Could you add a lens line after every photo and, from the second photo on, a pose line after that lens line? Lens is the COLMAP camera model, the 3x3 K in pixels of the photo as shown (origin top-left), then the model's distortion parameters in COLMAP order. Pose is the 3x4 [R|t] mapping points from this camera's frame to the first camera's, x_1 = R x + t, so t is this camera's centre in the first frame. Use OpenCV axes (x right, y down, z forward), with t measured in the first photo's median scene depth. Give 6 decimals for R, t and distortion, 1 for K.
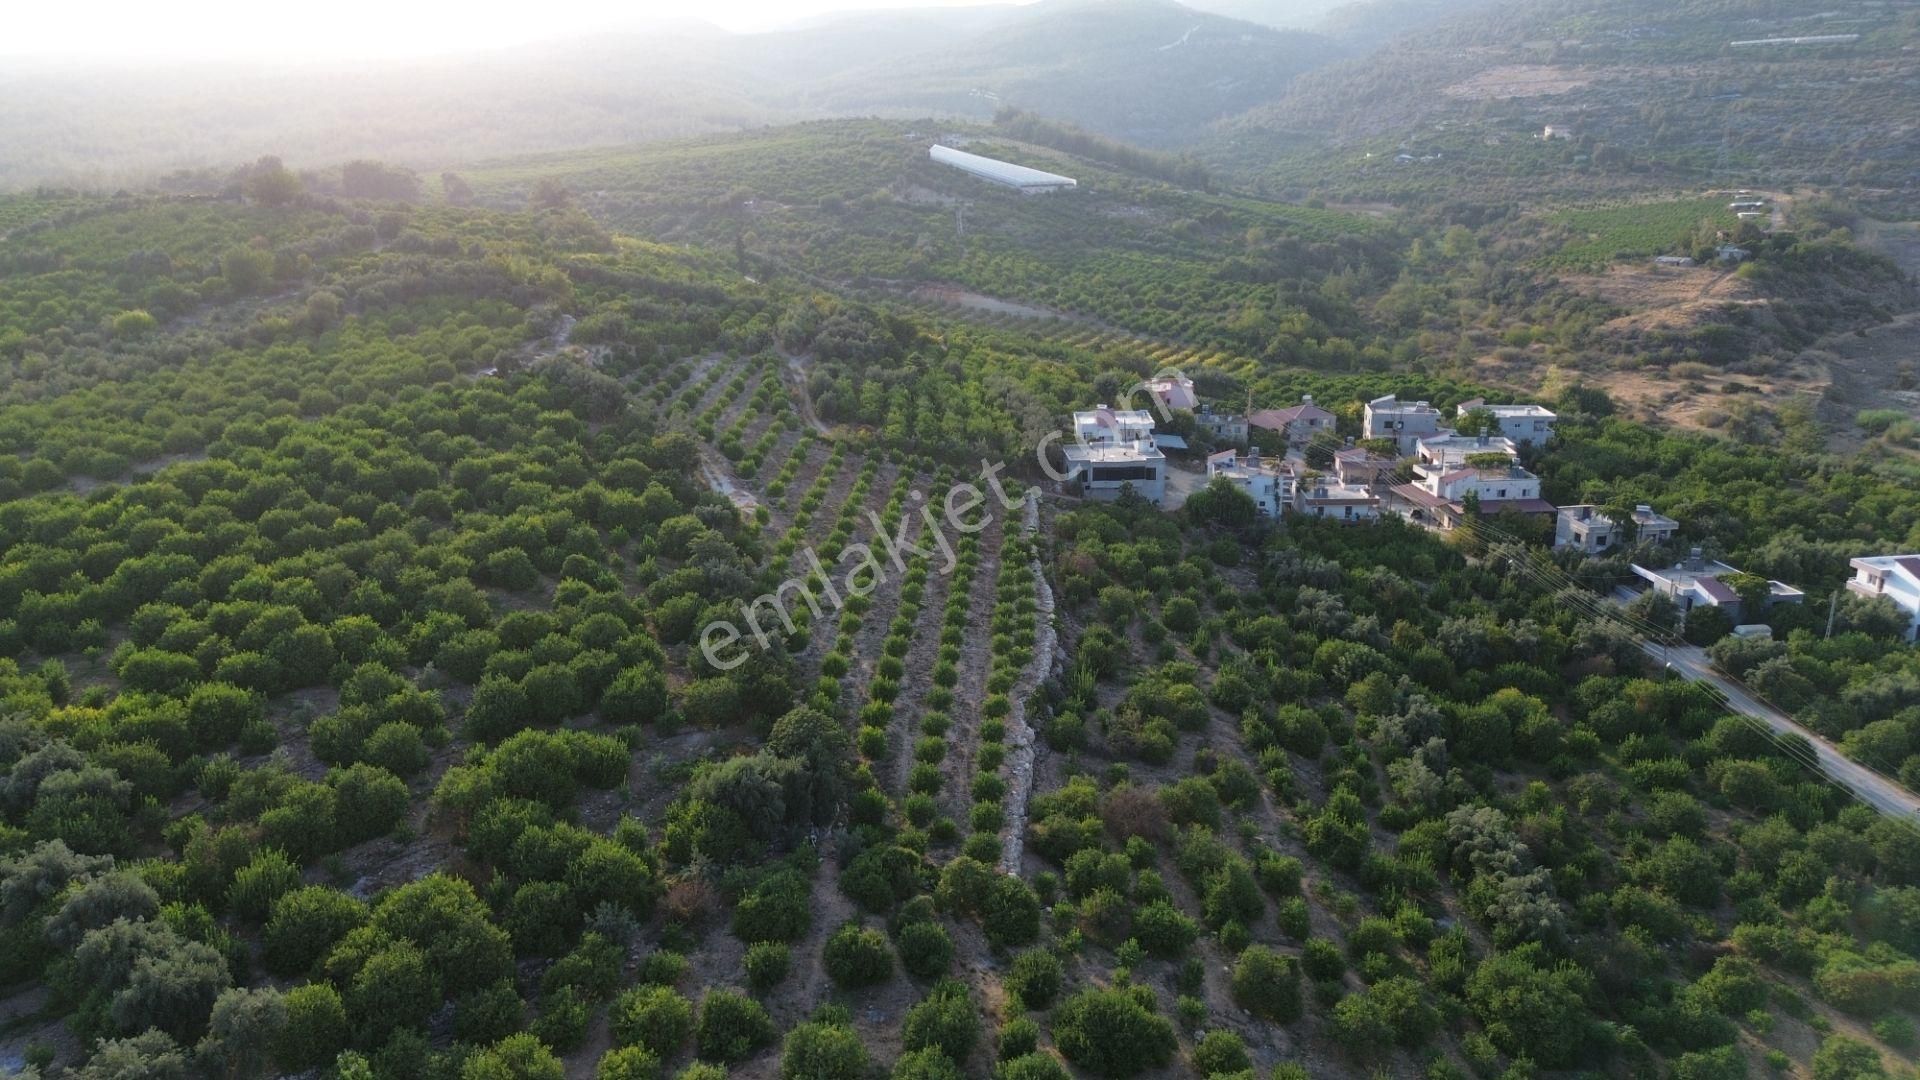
lens RADIAL K [[1365.5, 0, 970.8], [0, 1365.5, 547.9], [0, 0, 1]] dist [0.065318, -0.062121]
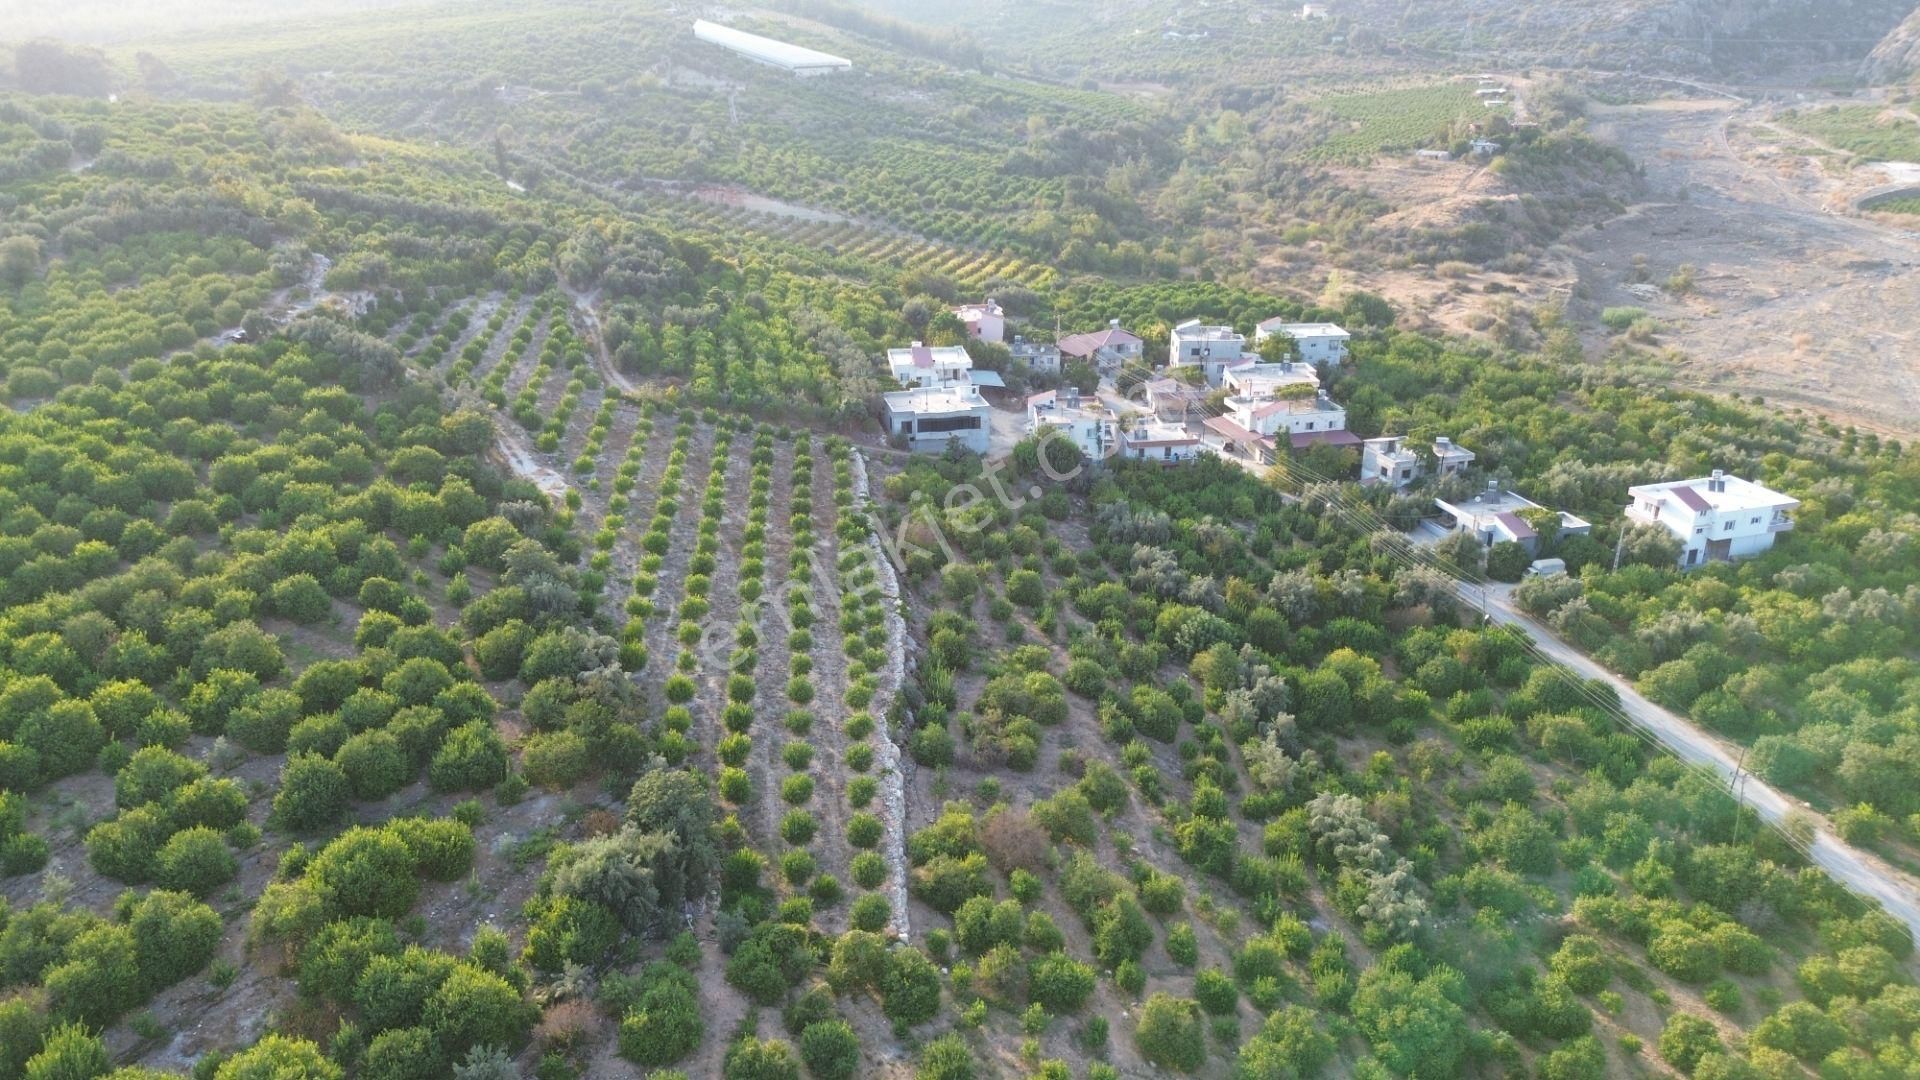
lens RADIAL K [[1365.5, 0, 971.8], [0, 1365.5, 542.7], [0, 0, 1]] dist [0.065318, -0.062121]
pose [[0.986216, -0.048325, 0.158248, -0.029173], [0.034246, 0.995306, 0.090522, -0.057264], [-0.161880, -0.083855, 0.983241, 0.033715]]
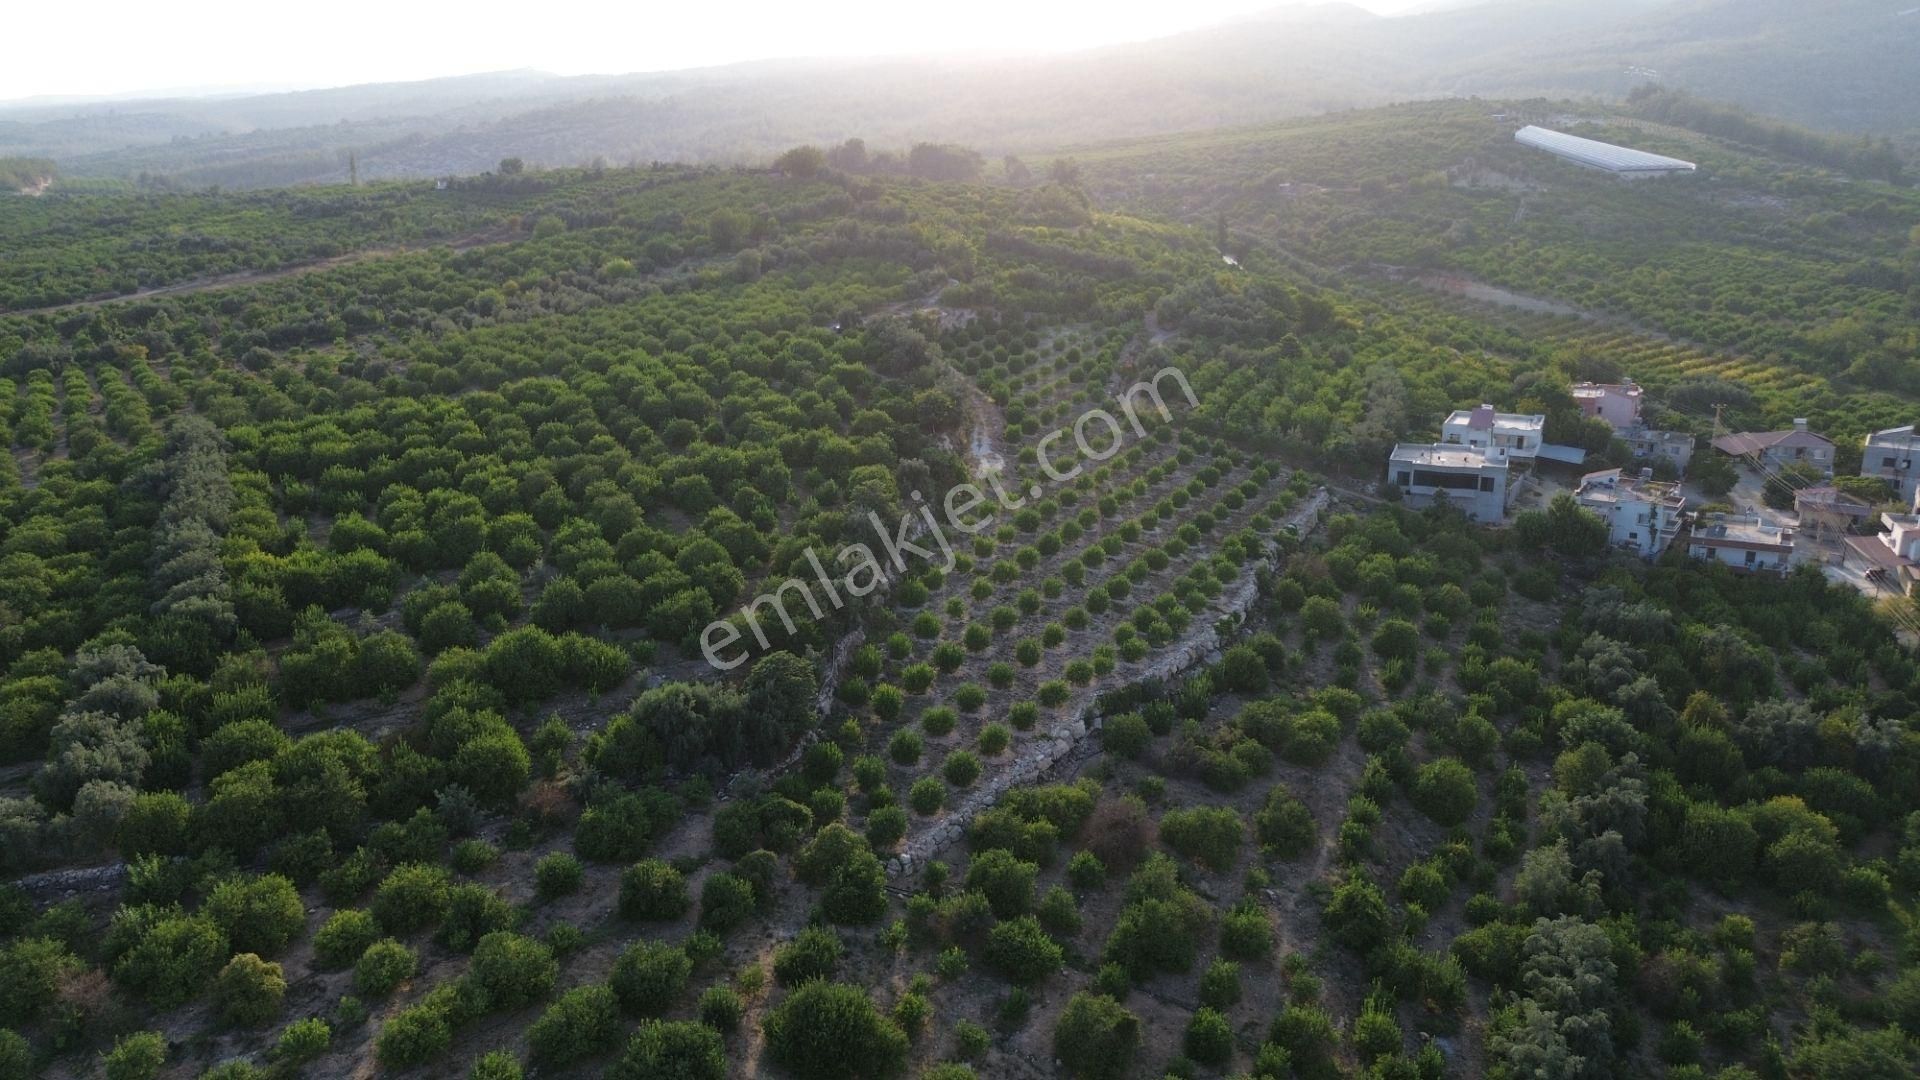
lens RADIAL K [[1365.5, 0, 970.2], [0, 1365.5, 541.4], [0, 0, 1]] dist [0.065318, -0.062121]
pose [[0.900195, 0.123585, -0.417584, 0.206366], [-0.123057, 0.991996, 0.028307, -0.003127], [0.417740, 0.025905, 0.908197, 0.077710]]
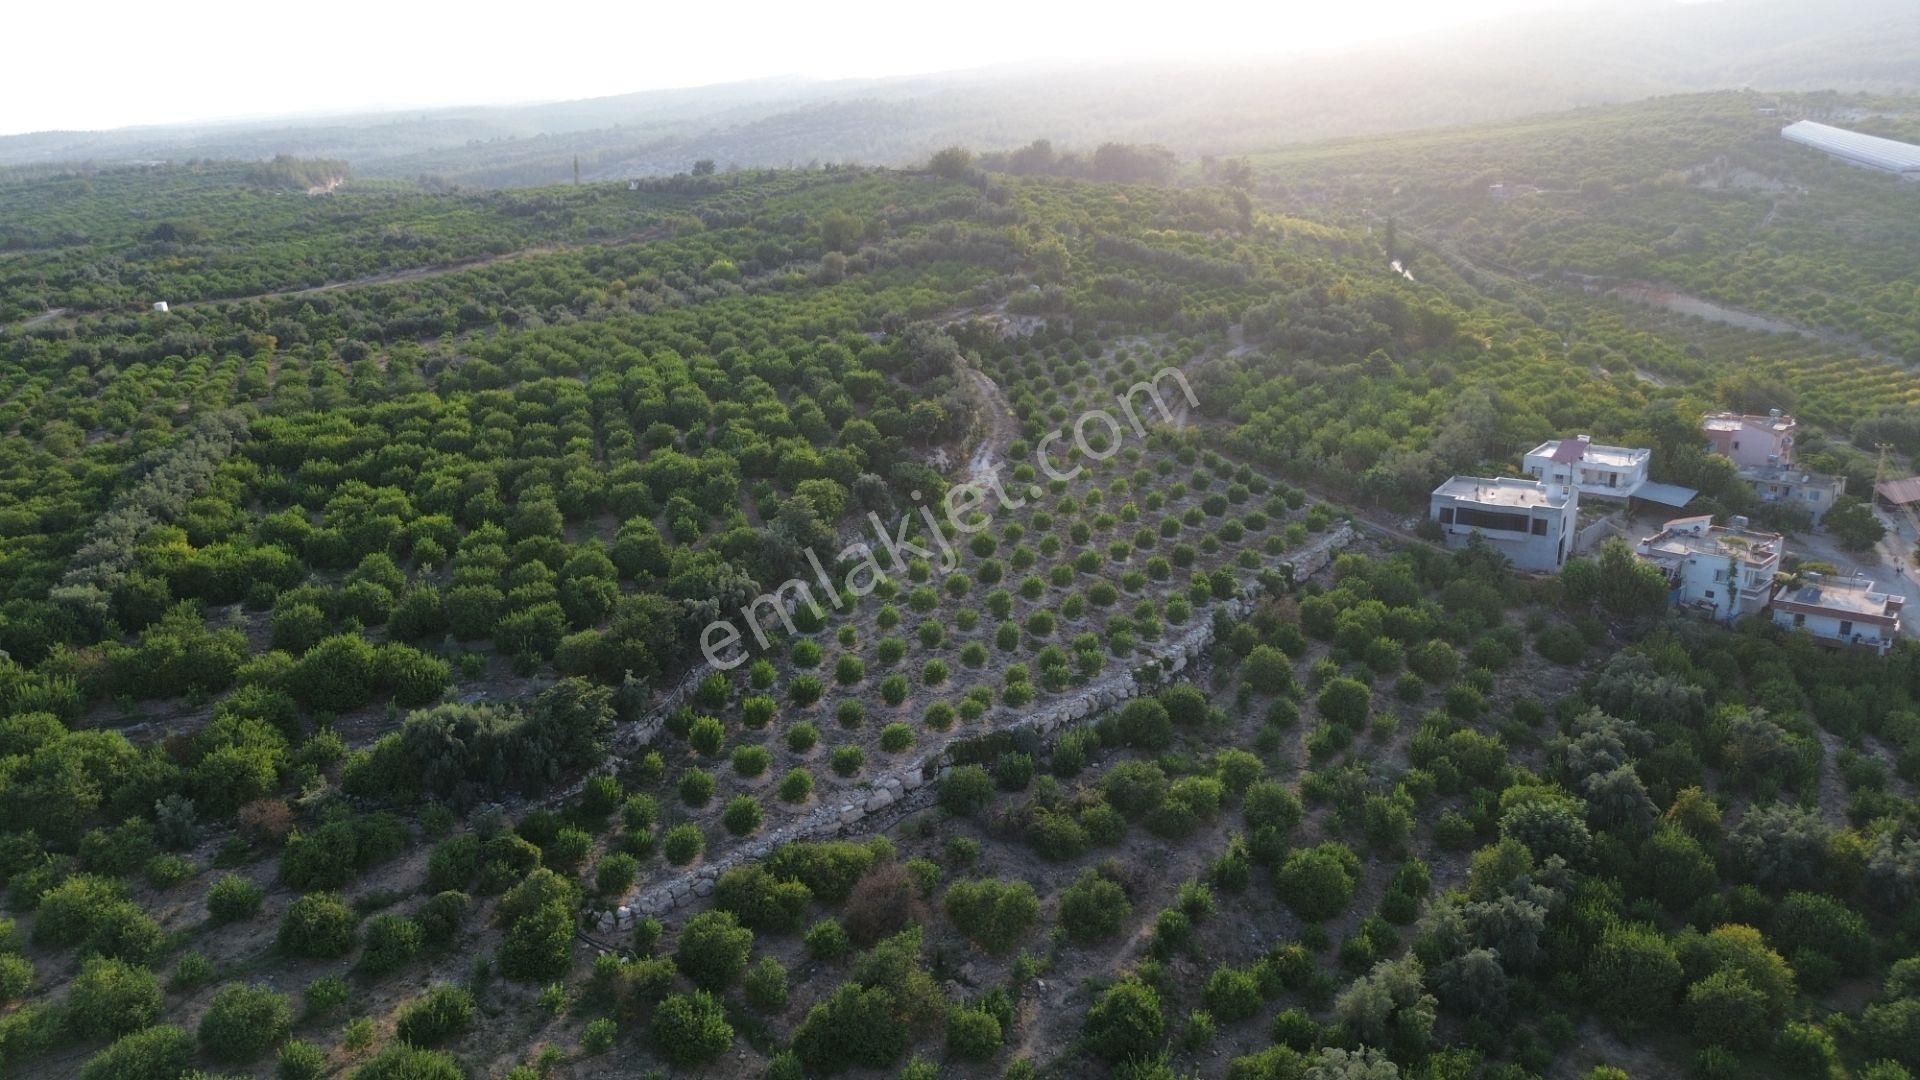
lens RADIAL K [[1365.5, 0, 972.9], [0, 1365.5, 538.1], [0, 0, 1]] dist [0.065318, -0.062121]
pose [[0.805023, 0.164179, -0.570072, 0.318804], [-0.164154, 0.985069, 0.051887, -0.036311], [0.570079, 0.051810, 0.819954, 0.188004]]
